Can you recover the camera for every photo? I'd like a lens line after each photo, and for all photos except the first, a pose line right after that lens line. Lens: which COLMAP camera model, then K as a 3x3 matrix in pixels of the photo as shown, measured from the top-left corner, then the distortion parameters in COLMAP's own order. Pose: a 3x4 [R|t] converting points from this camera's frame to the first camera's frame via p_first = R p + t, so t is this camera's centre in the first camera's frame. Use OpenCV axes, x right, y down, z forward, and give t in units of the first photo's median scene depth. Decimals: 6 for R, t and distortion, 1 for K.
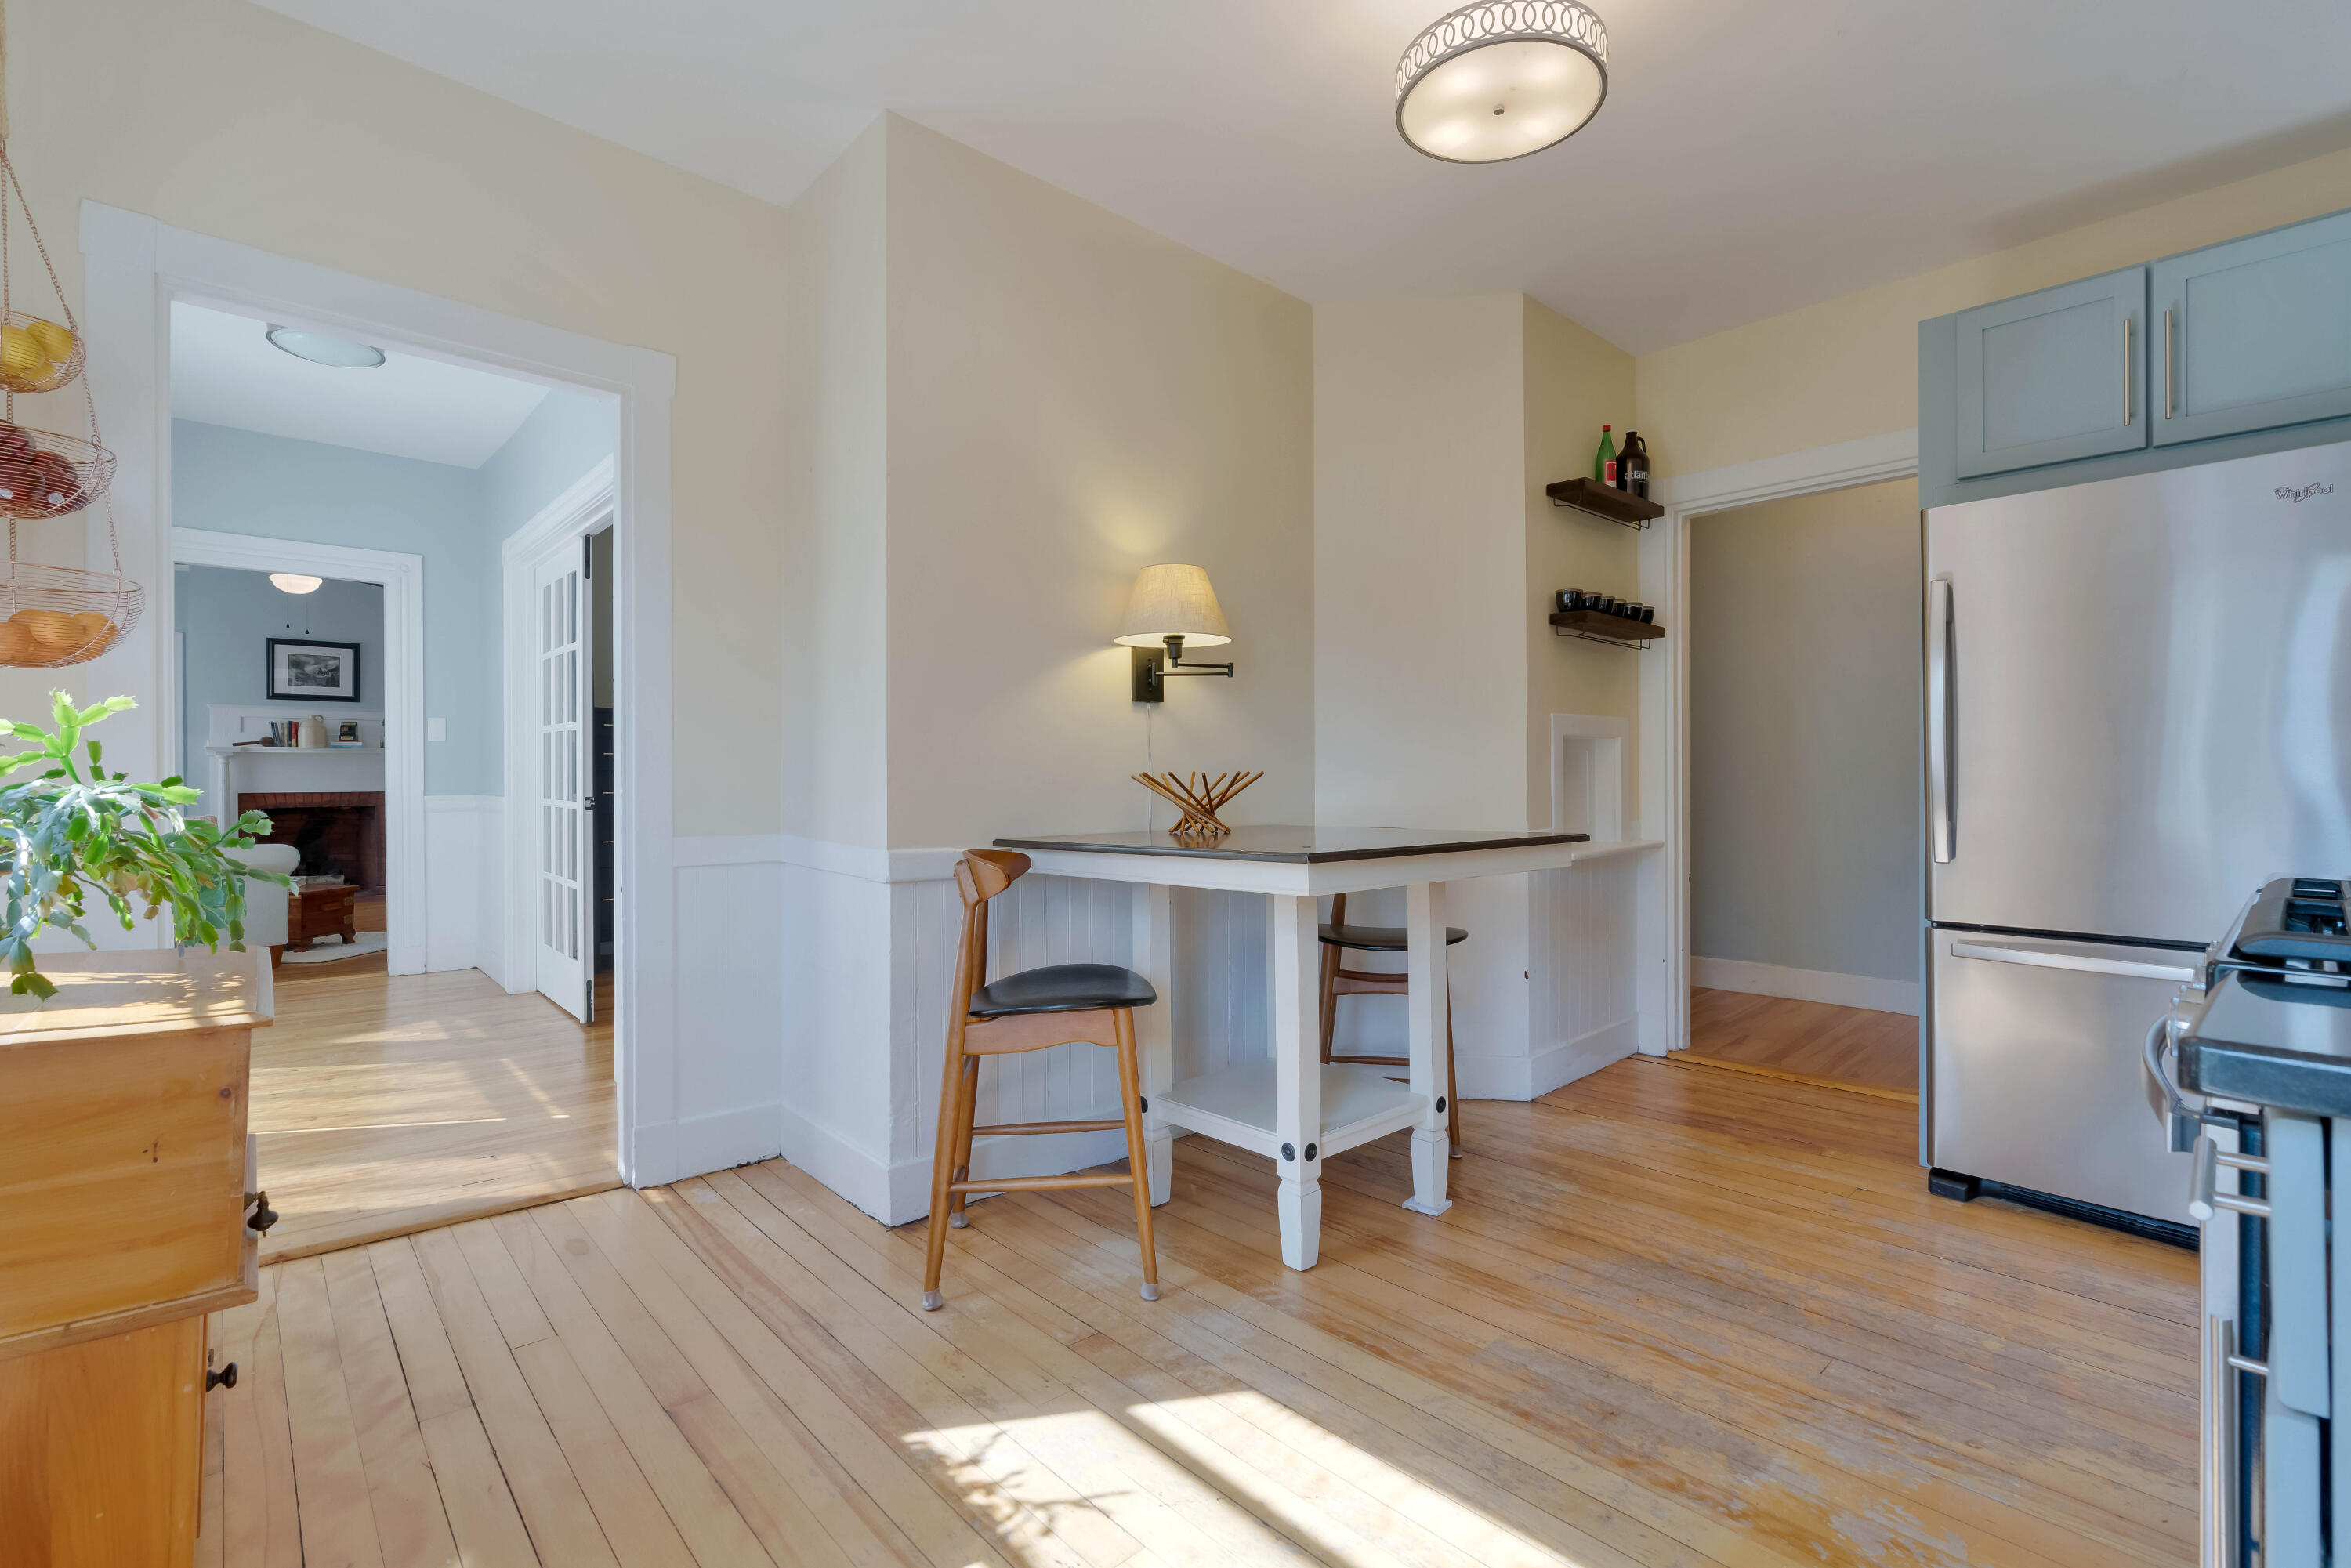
lens RADIAL K [[1031.1, 0, 1177.9], [0, 1031.1, 775.5], [0, 0, 1]] dist [-0.012421, 0.000334]
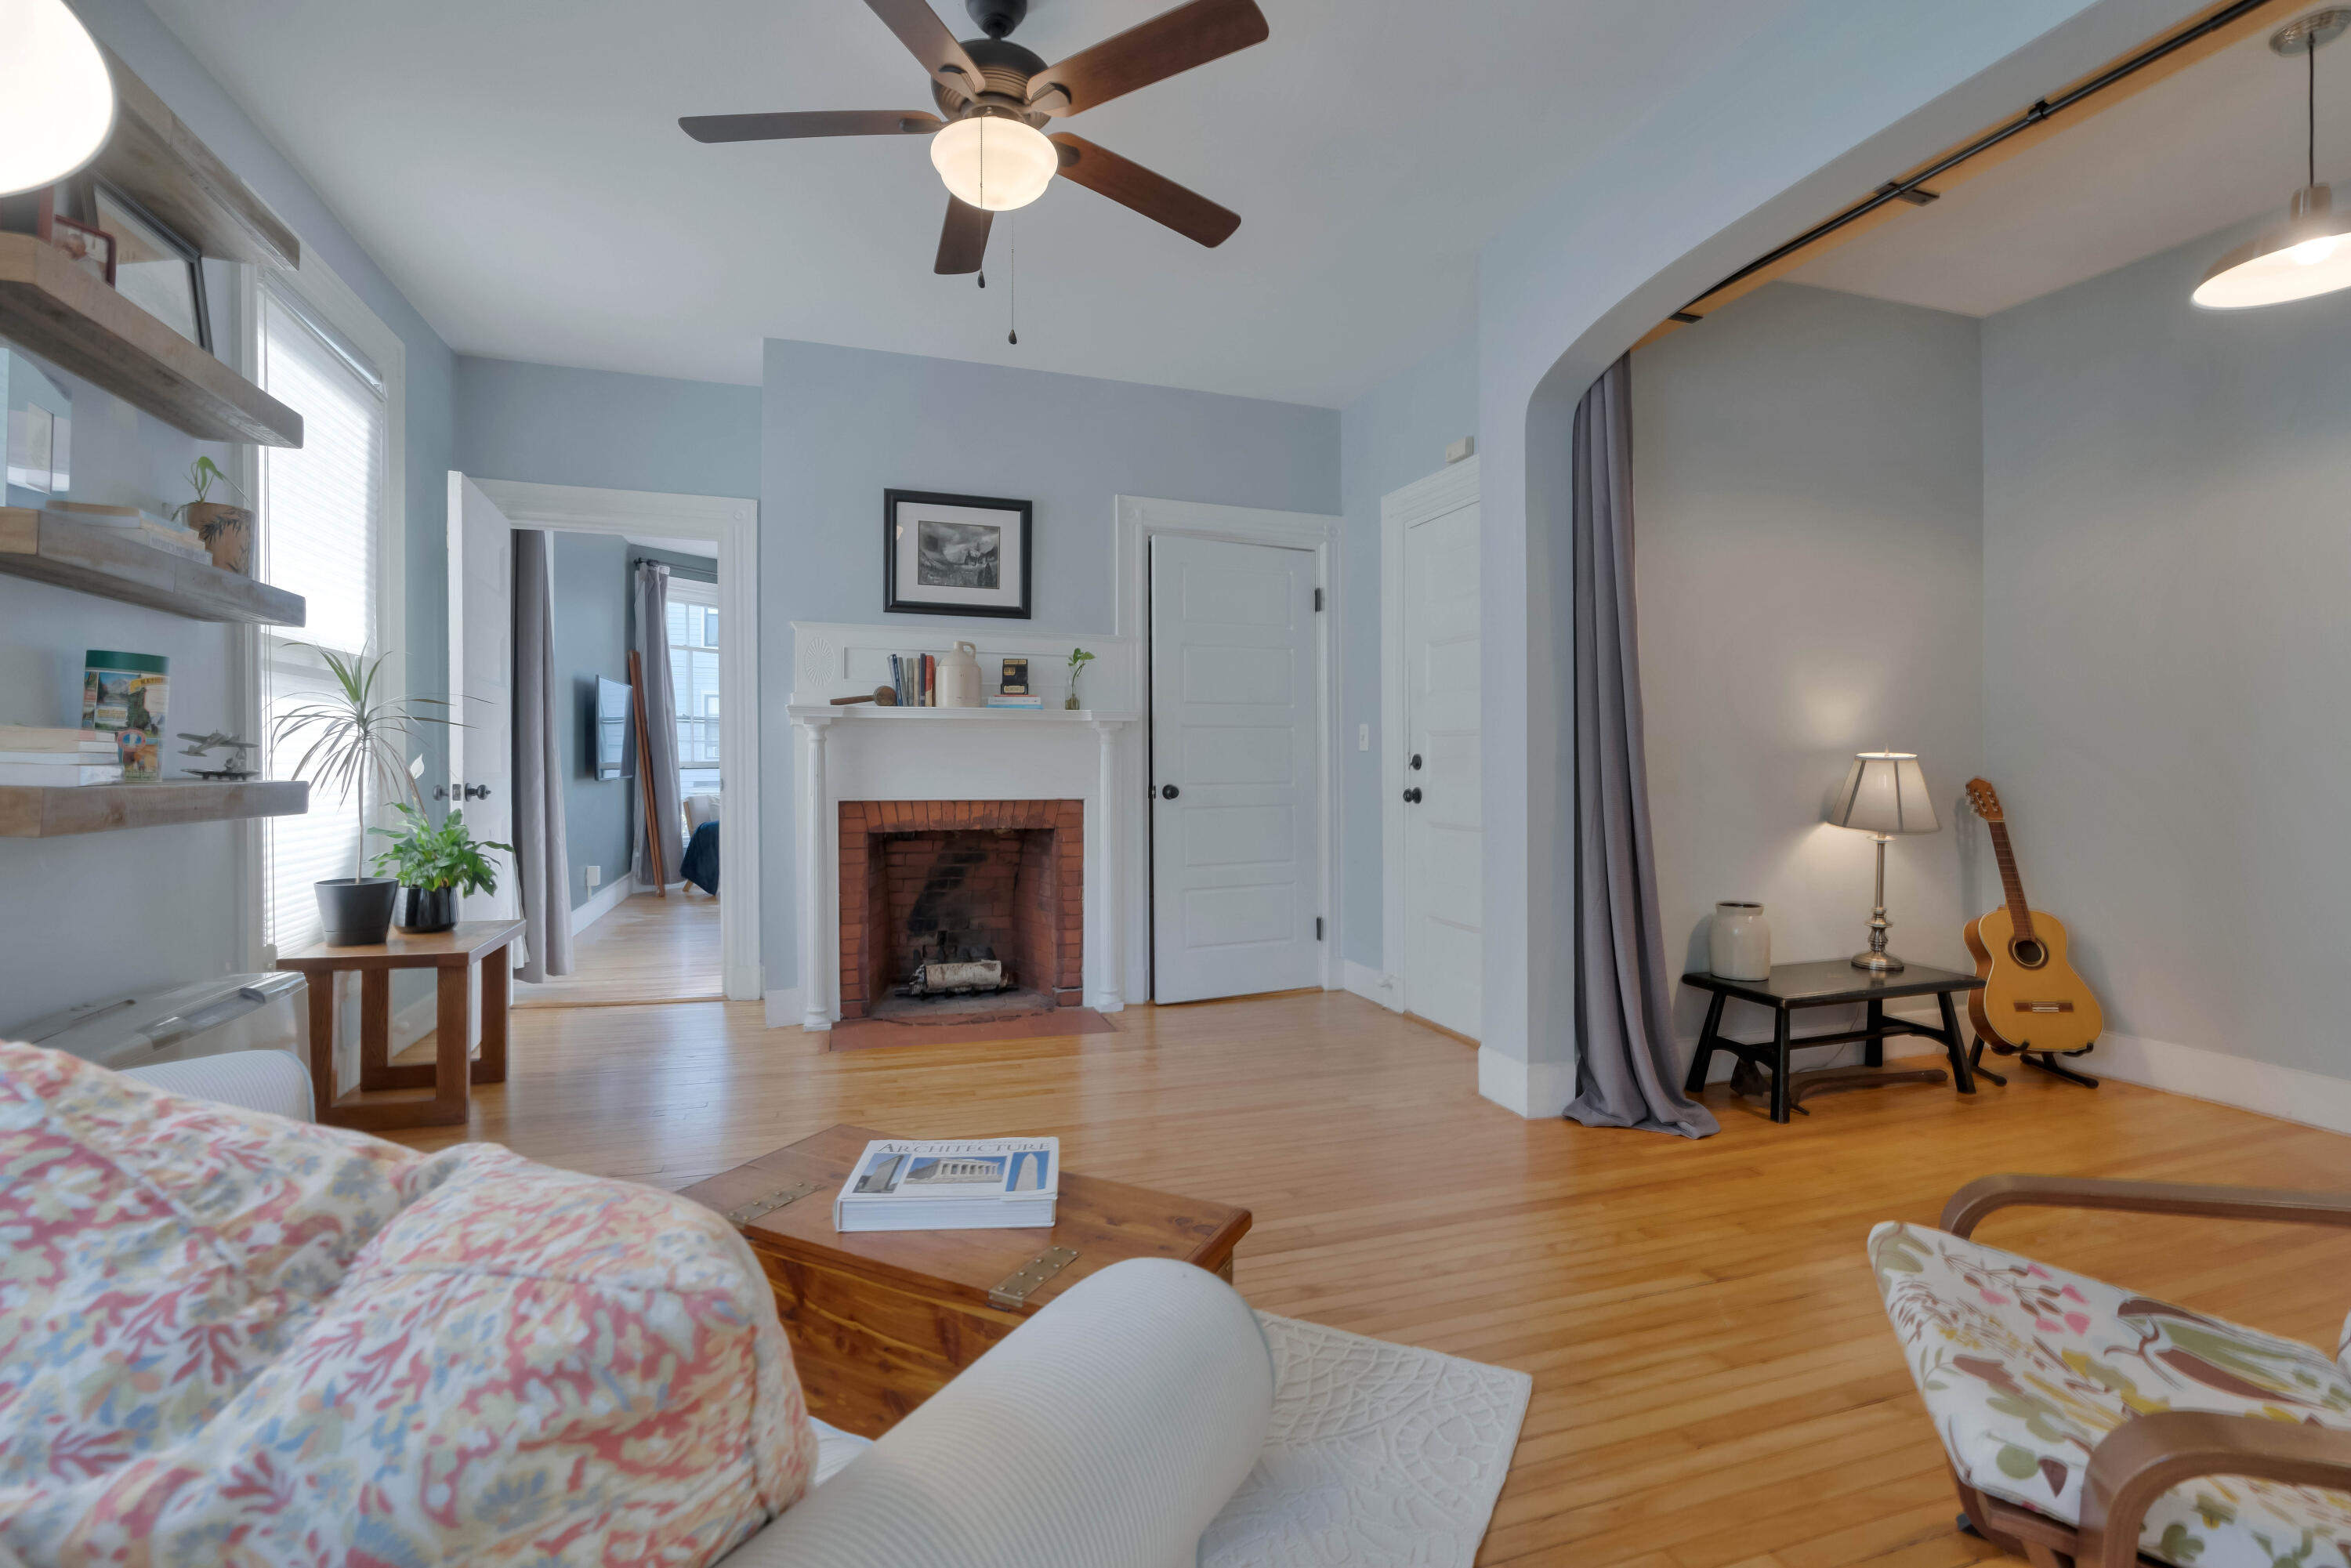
lens RADIAL K [[1073.3, 0, 1185.6], [0, 1073.3, 783.0], [0, 0, 1]] dist [-0.010745, 0.000719]
pose [[0.915894, 0.010051, -0.401295, -0.537431], [-0.006047, 0.999919, 0.011242, 0.001804], [0.401375, -0.007870, 0.915880, 0.569341]]
